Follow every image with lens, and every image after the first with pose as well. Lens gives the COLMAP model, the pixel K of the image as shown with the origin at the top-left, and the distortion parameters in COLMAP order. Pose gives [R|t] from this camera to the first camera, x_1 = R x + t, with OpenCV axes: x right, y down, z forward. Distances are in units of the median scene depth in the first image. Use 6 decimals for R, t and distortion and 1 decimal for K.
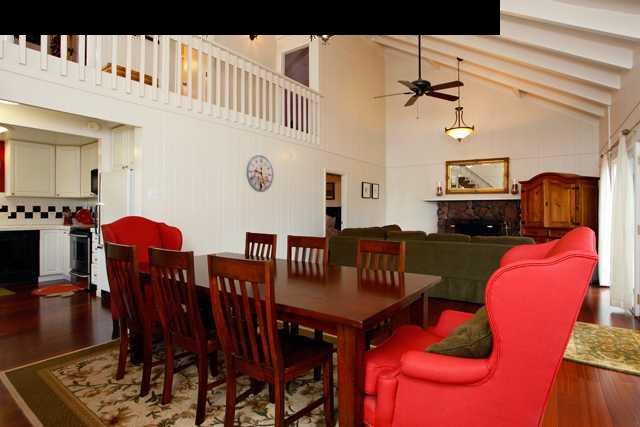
lens RADIAL K [[322.9, 0, 327.5], [0, 322.9, 213.5], [0, 0, 1]] dist [-0.056250, 0.019462]
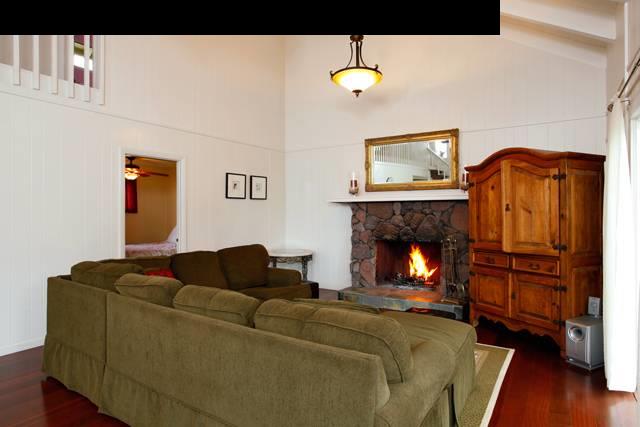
lens RADIAL K [[359.5, 0, 333.8], [0, 359.5, 214.5], [0, 0, 1]] dist [-0.002434, -0.000269]
pose [[0.998718, -0.009045, 0.049813, 0.341828], [0.009146, 0.999957, -0.001809, -0.018593], [-0.049795, 0.002262, 0.998757, 0.378632]]
